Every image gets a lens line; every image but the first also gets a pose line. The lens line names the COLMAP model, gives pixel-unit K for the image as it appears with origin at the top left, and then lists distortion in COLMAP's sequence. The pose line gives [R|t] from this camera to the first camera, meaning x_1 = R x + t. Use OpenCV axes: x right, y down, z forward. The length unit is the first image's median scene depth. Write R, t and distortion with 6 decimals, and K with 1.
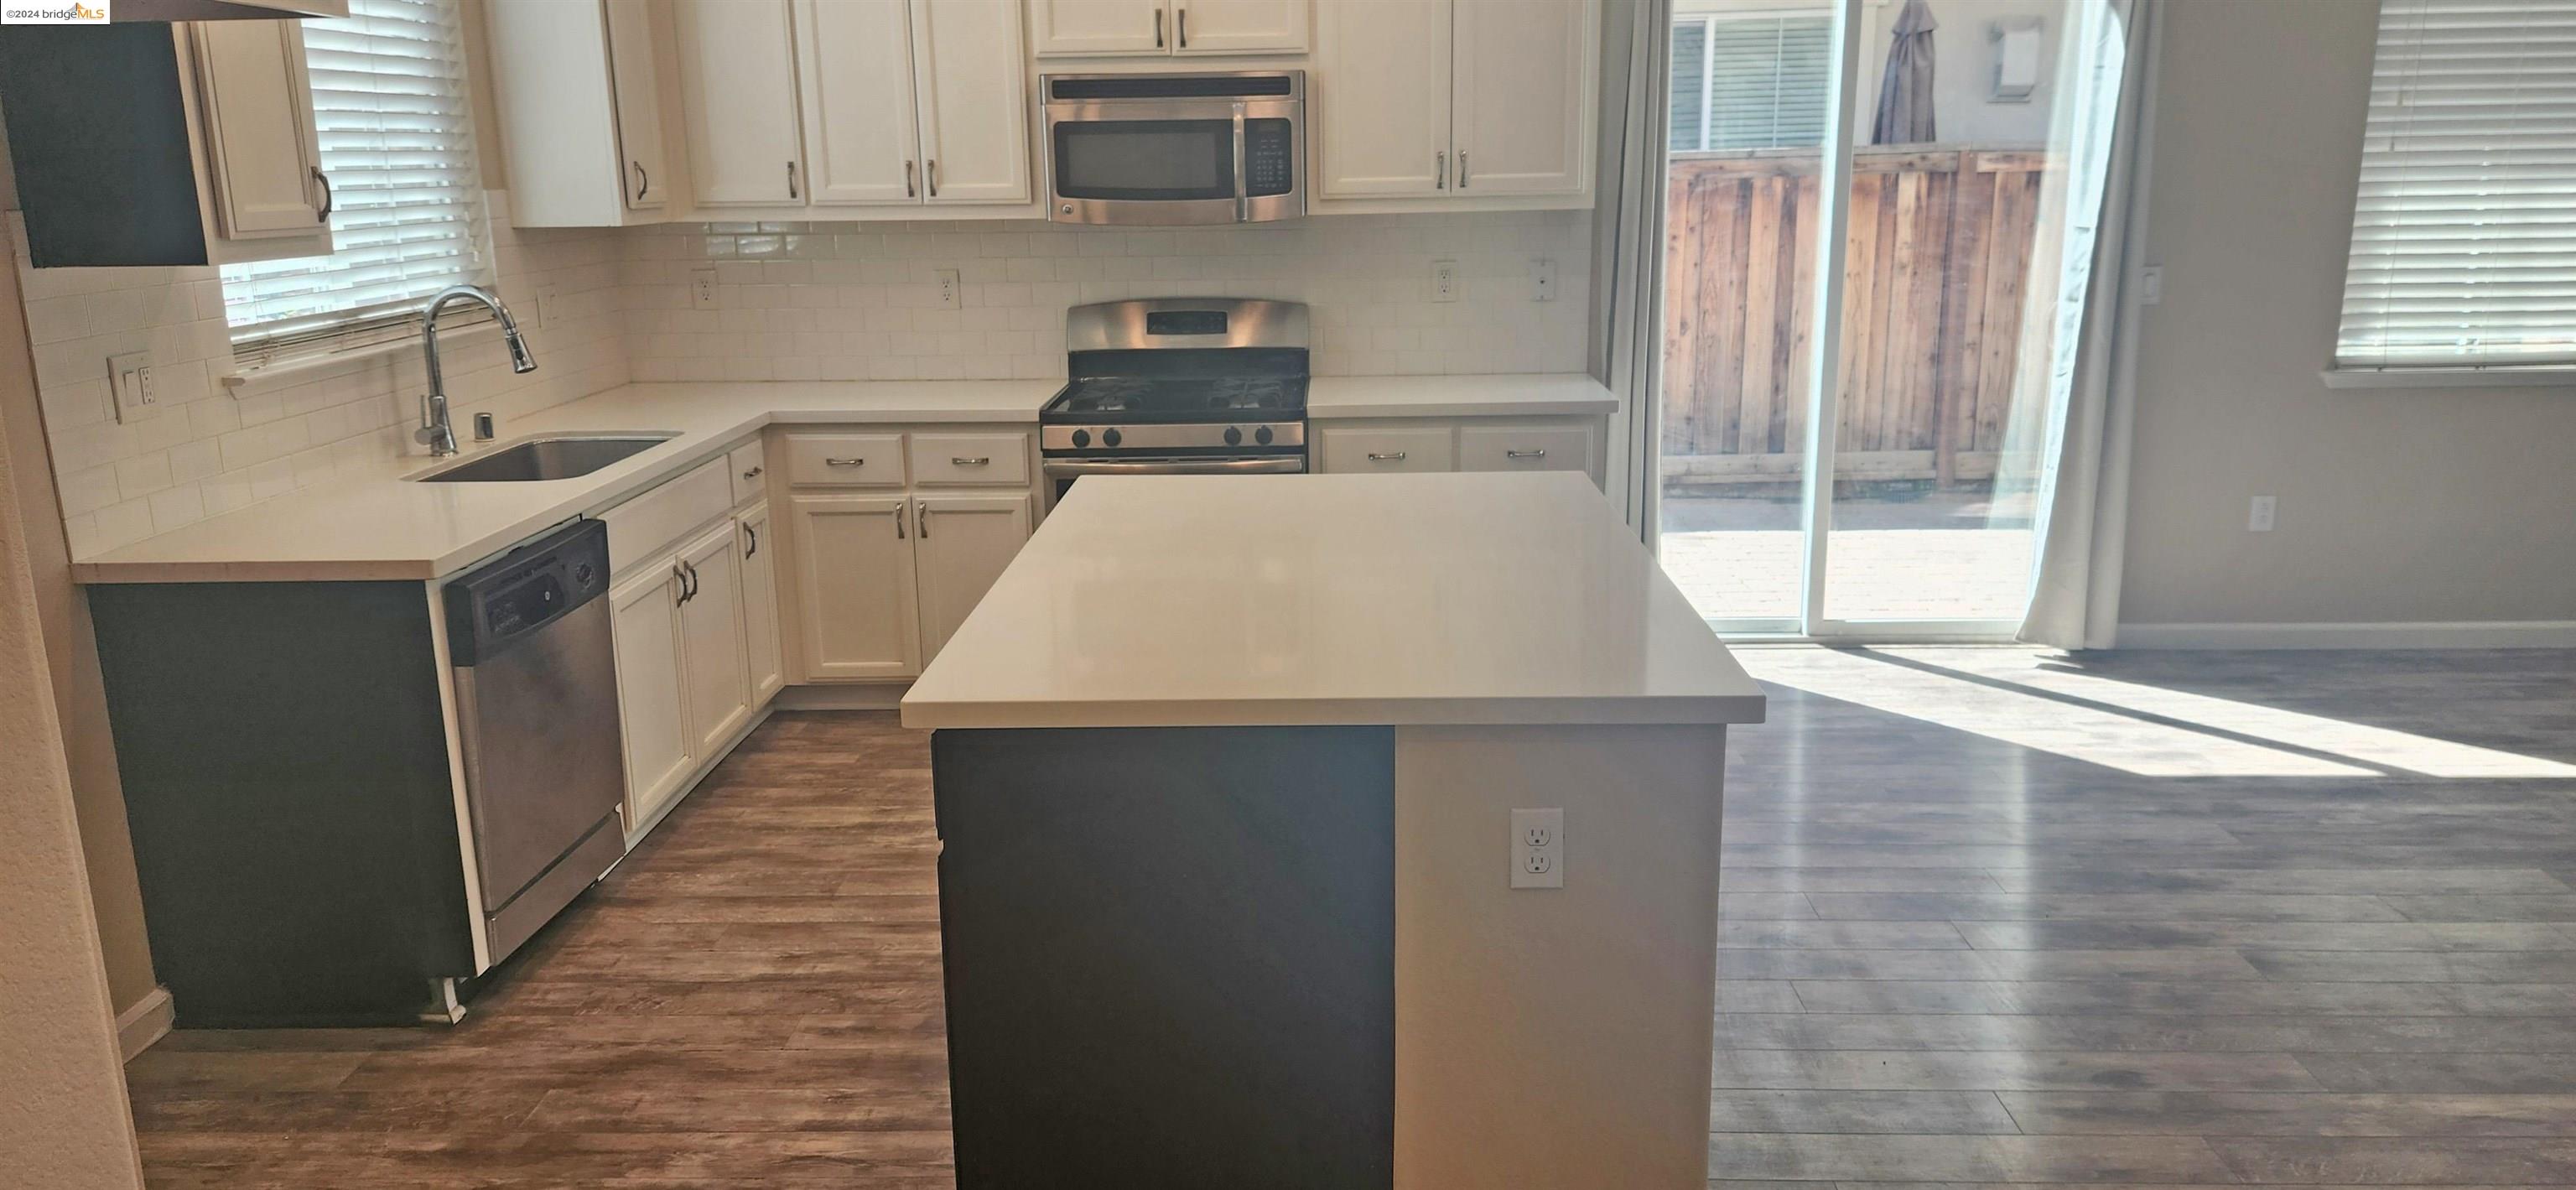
lens RADIAL K [[1737.2, 0, 1288.3], [0, 1737.2, 584.9], [0, 0, 1]] dist [0.018793, -0.007060]
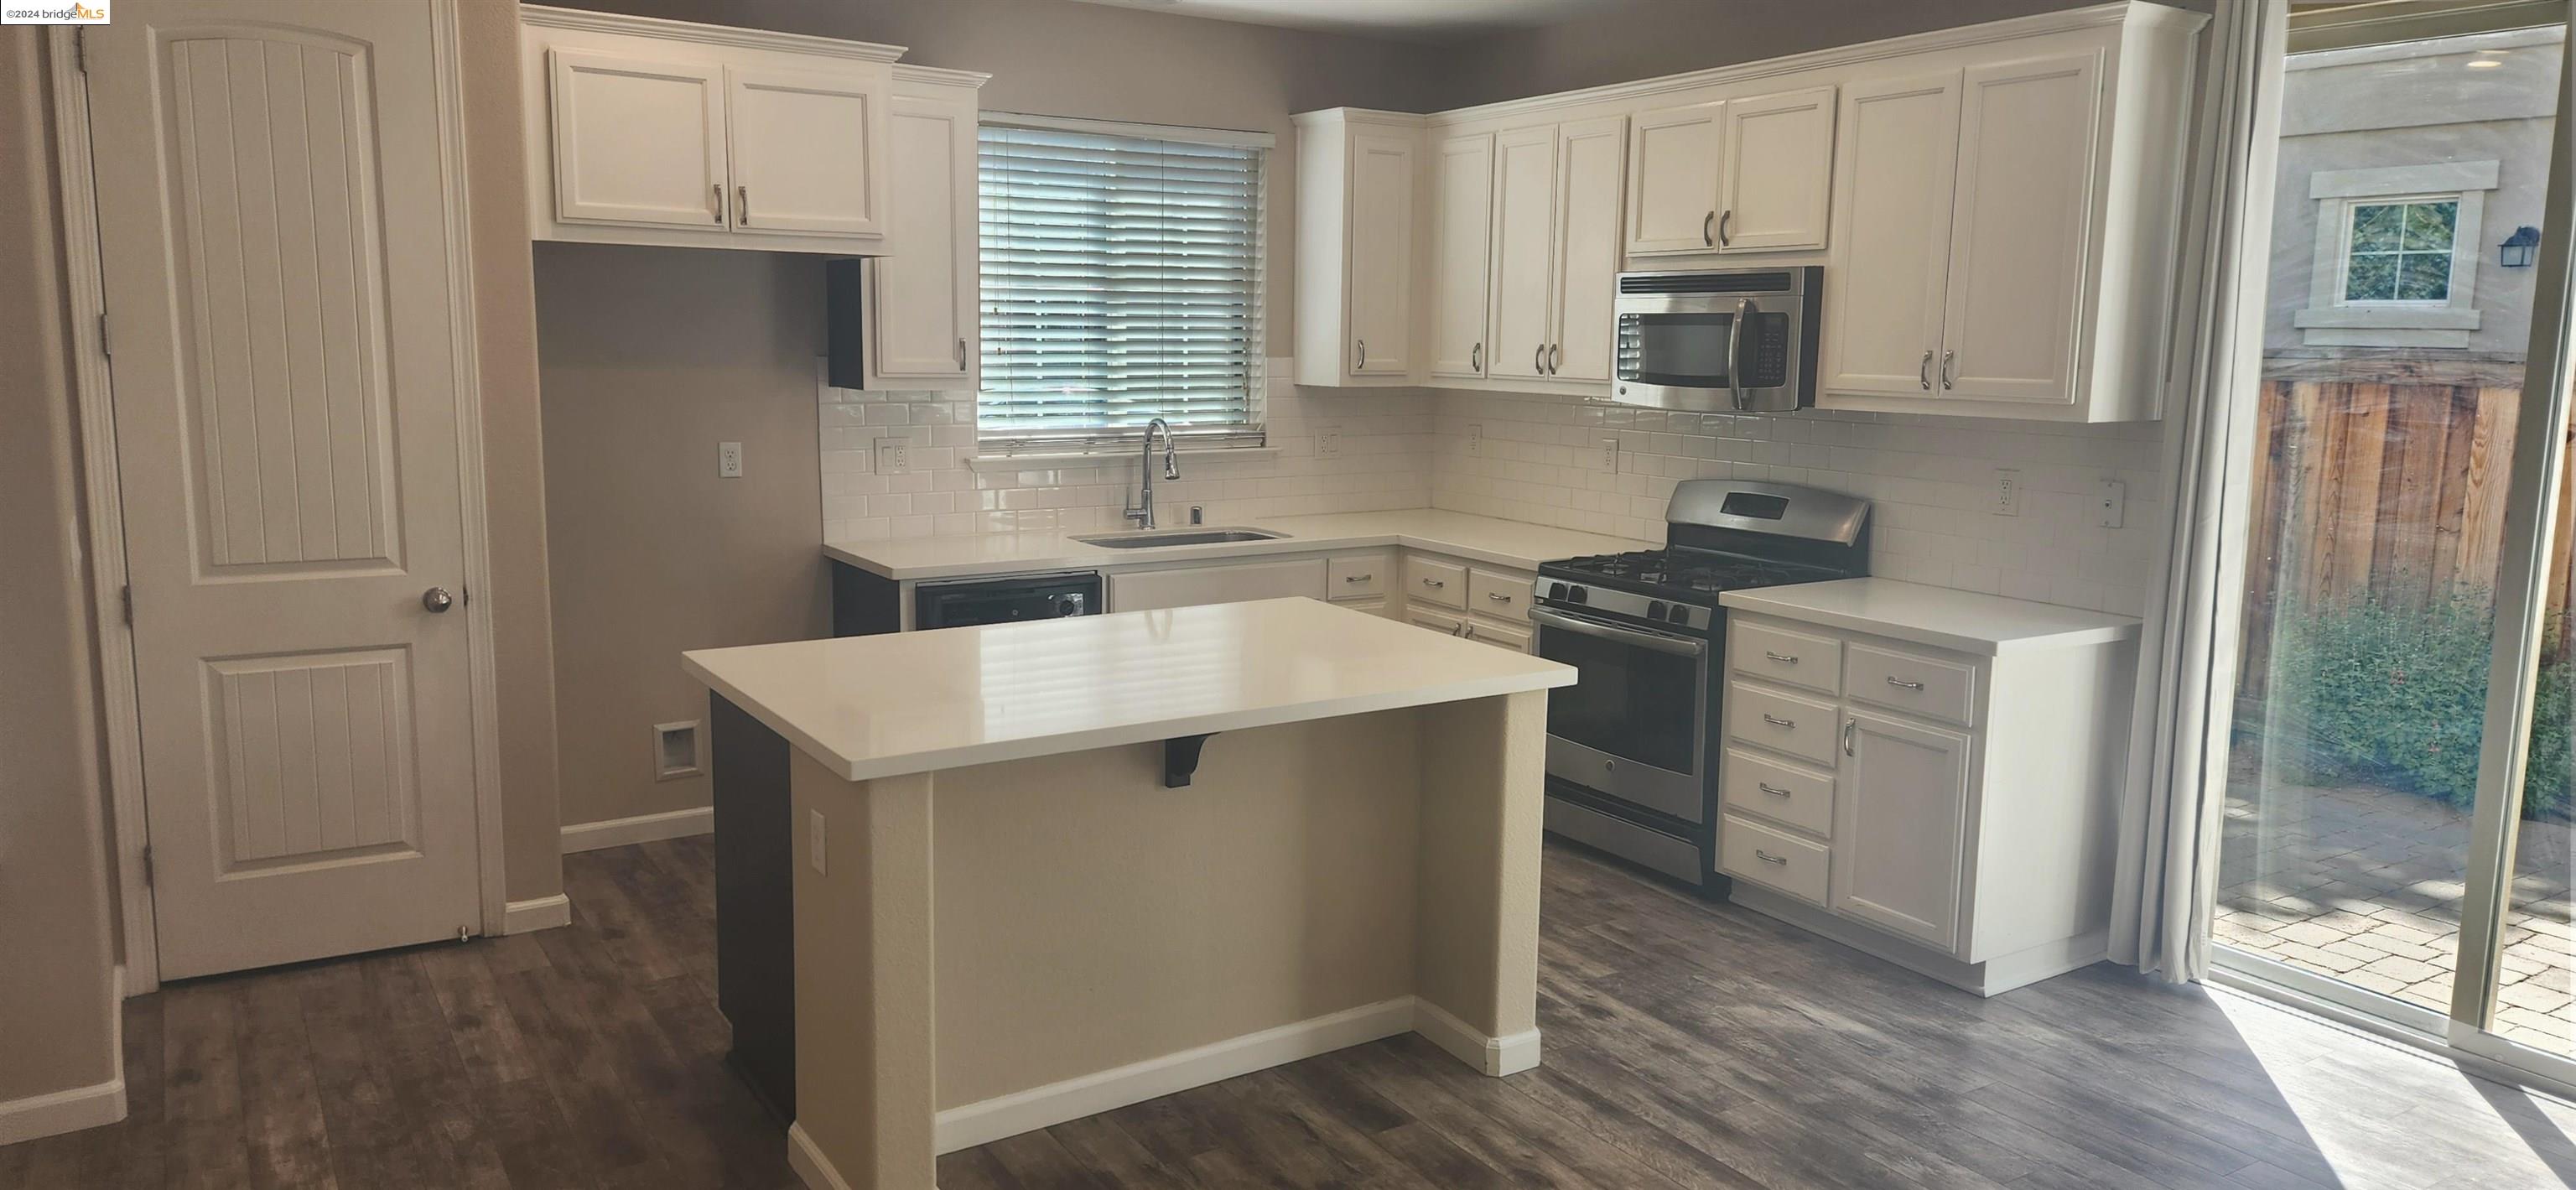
lens RADIAL K [[1737.2, 0, 1286.6], [0, 1737.2, 589.9], [0, 0, 1]] dist [0.018793, -0.007060]
pose [[0.534415, 0.144827, -0.832722, 0.754261], [-0.219066, 0.975278, 0.029031, -0.083319], [0.816340, 0.166906, 0.552929, 0.250734]]
